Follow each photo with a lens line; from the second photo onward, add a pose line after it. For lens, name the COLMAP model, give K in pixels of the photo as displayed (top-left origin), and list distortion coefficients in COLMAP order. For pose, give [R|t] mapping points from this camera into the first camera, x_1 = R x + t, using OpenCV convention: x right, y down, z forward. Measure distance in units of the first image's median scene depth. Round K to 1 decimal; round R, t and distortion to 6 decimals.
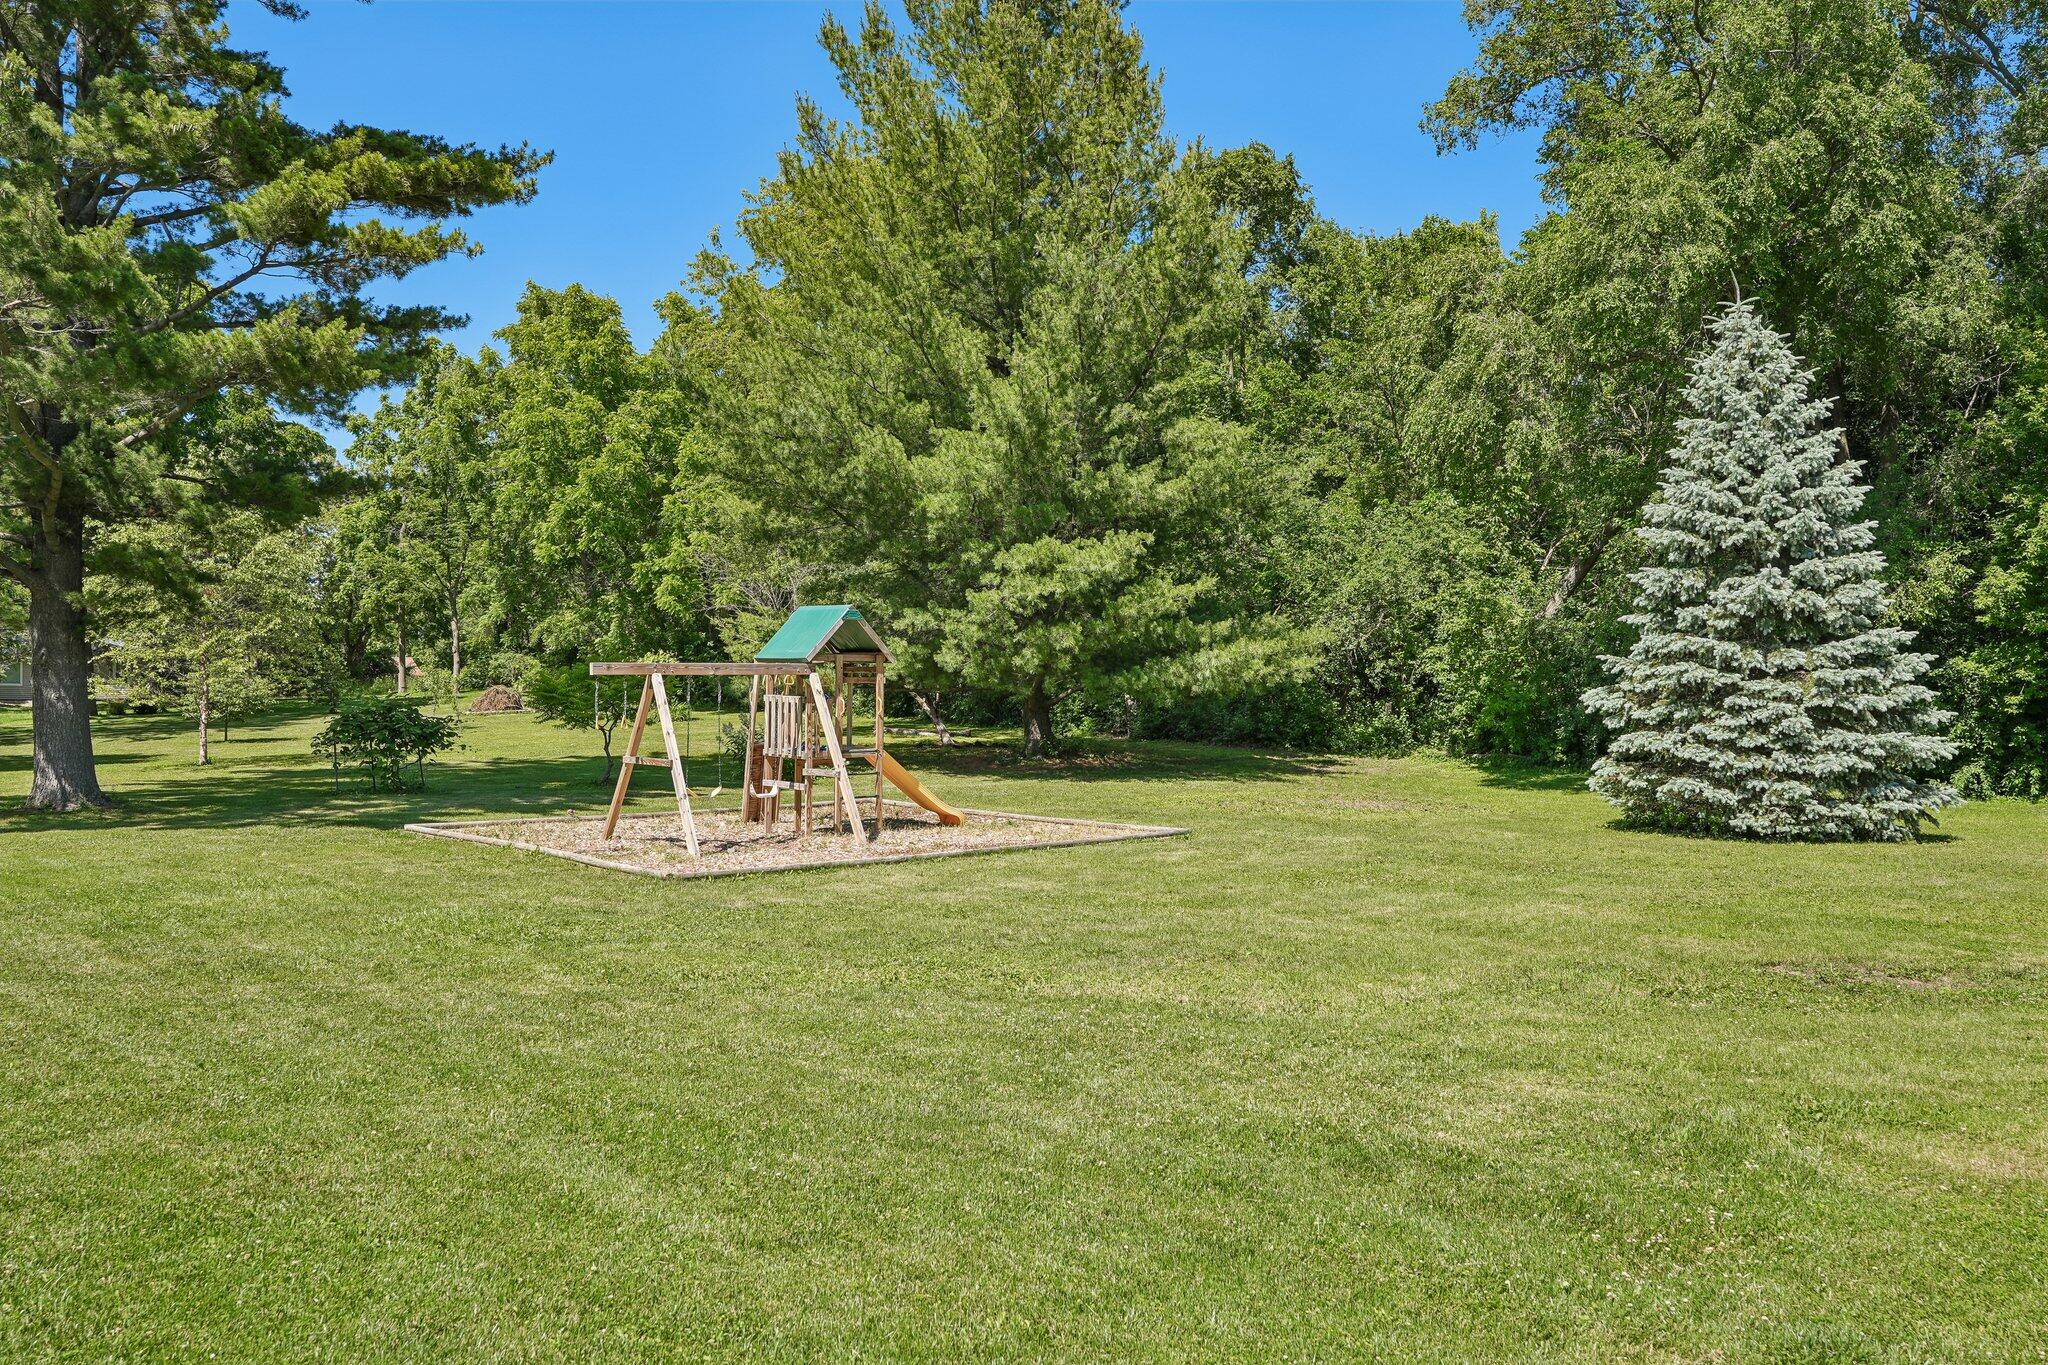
lens RADIAL K [[1696.0, 0, 1022.8], [0, 1696.0, 684.4], [0, 0, 1]] dist [-0.001314, 0.000710]
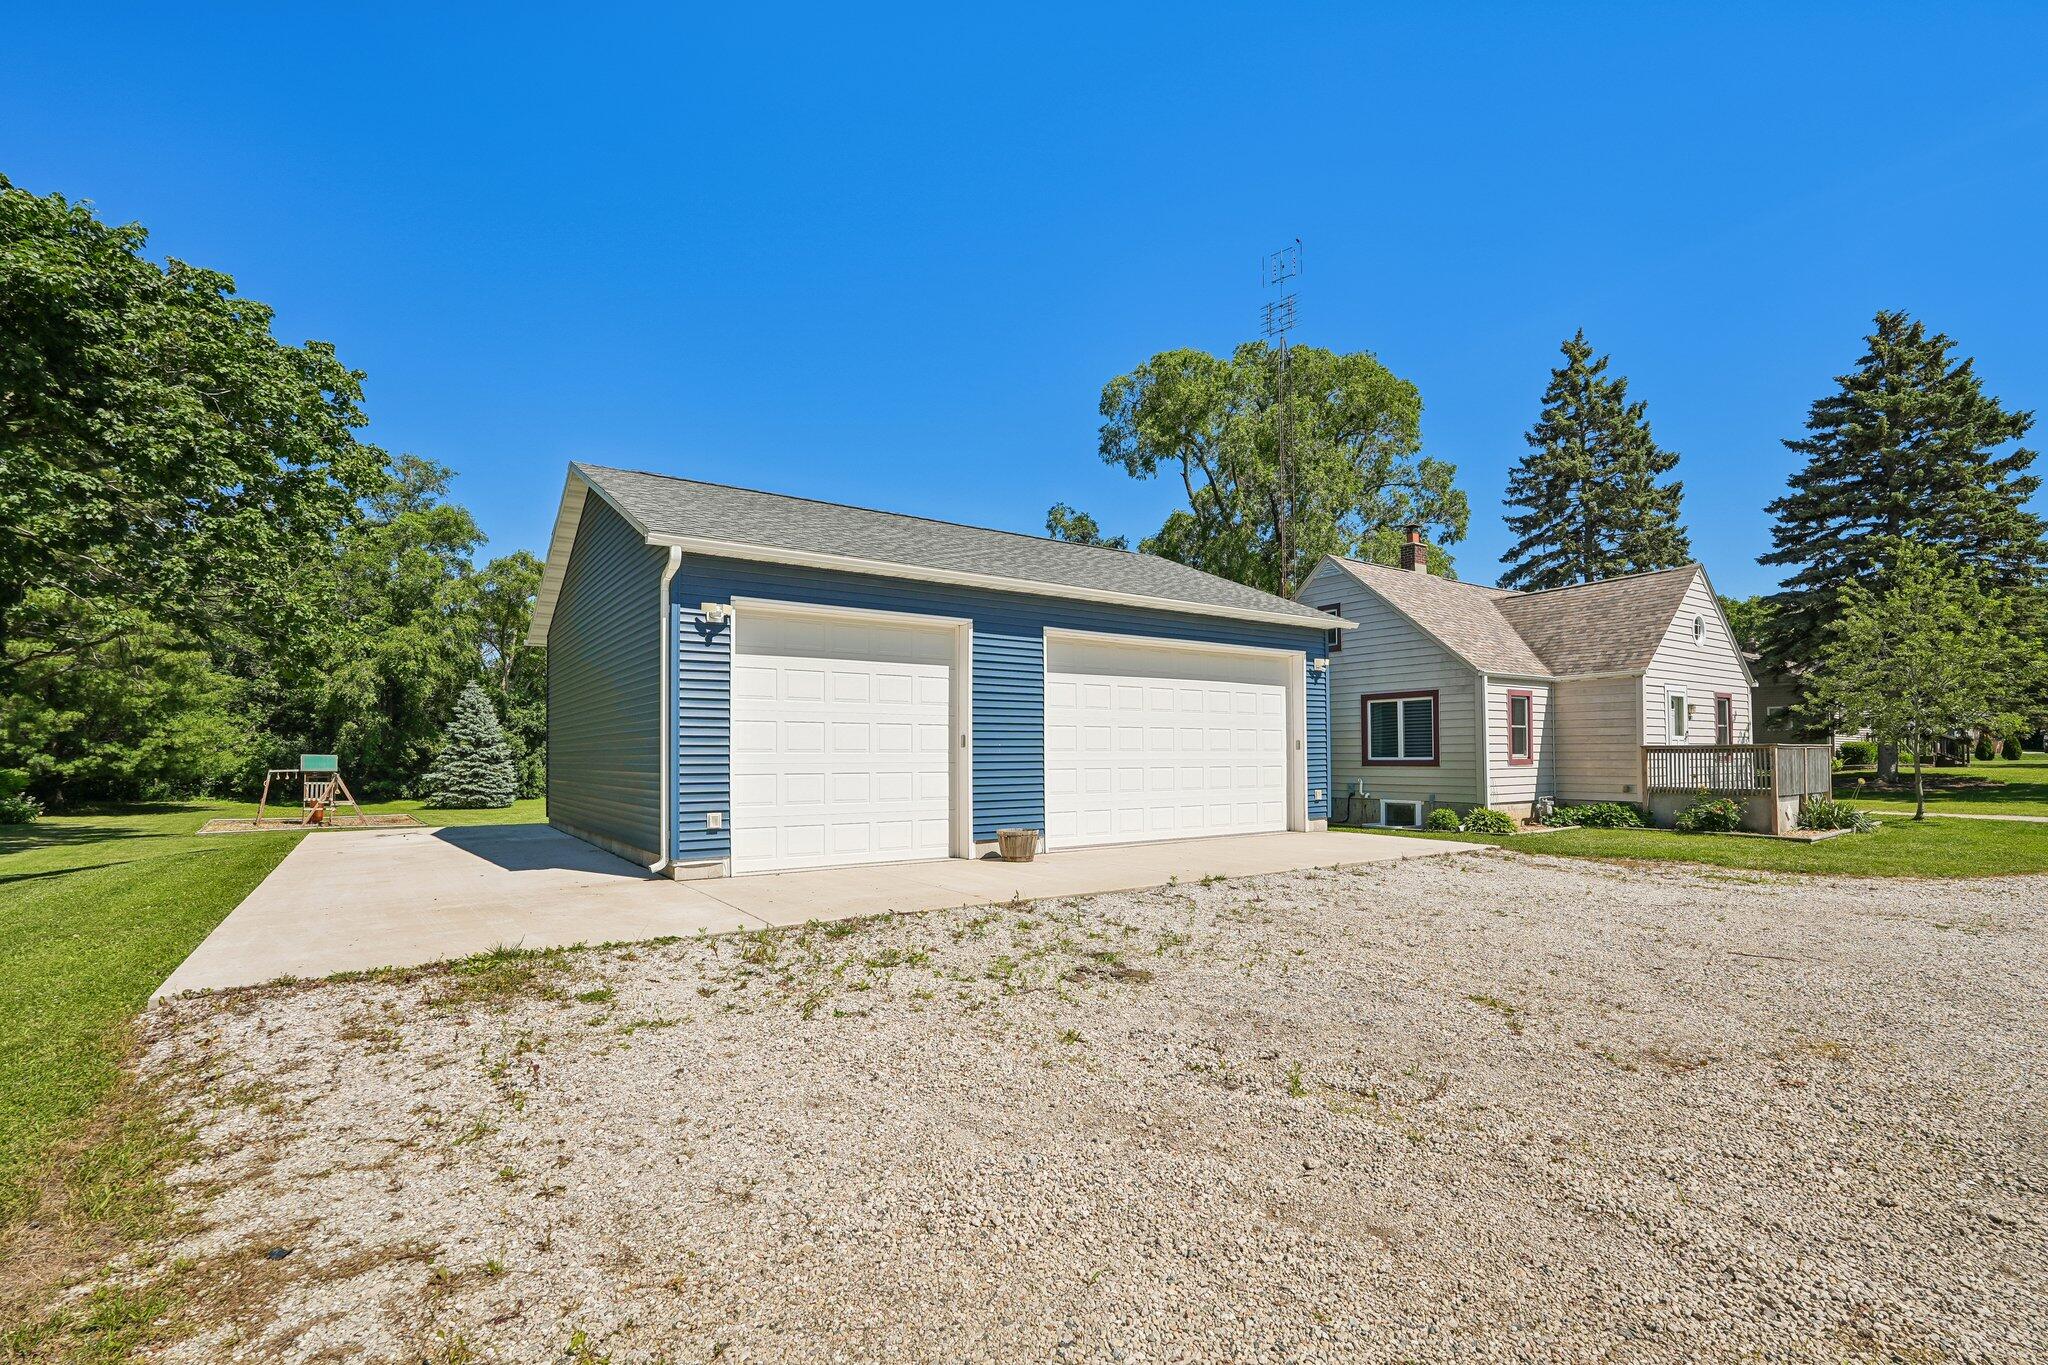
lens RADIAL K [[915.9, 0, 1023.7], [0, 915.9, 739.9], [0, 0, 1]] dist [-0.010074, 0.000096]
pose [[0.014668, 0.015270, 0.999776, -1.790319], [-0.007555, 0.999857, -0.015161, -0.056348], [-0.999864, -0.007331, 0.014781, -0.386317]]
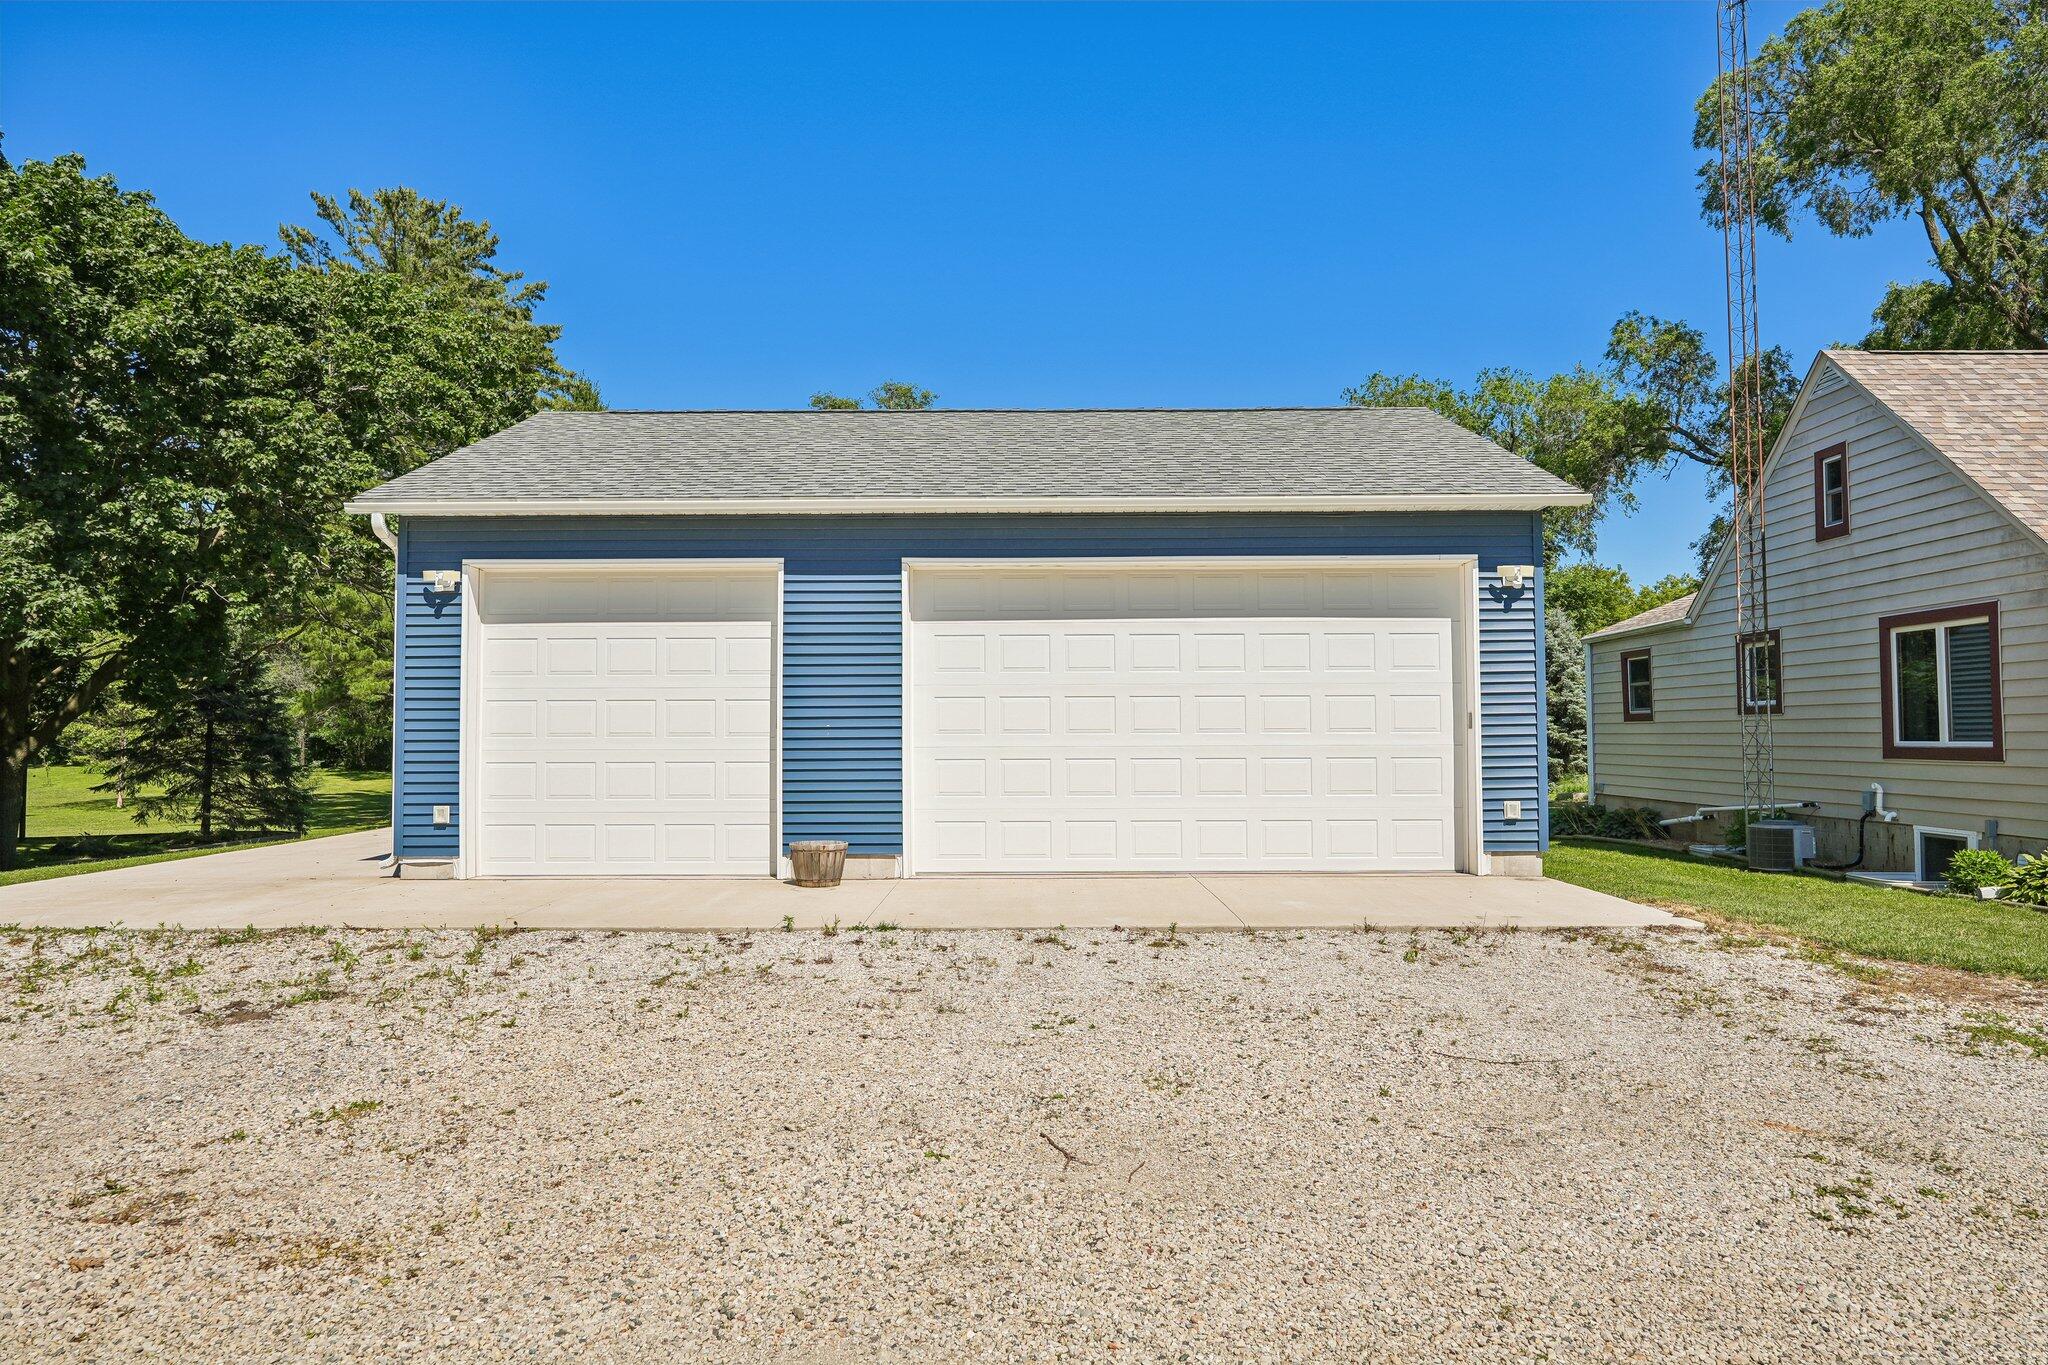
lens RADIAL K [[1325.4, 0, 1024.0], [0, 1325.4, 688.2], [0, 0, 1]] dist [-0.002479, 0.001442]
pose [[0.587161, 0.024273, 0.809106, -1.670006], [-0.003696, 0.999620, -0.027306, -0.062048], [-0.809462, 0.013042, 0.587028, -0.750118]]
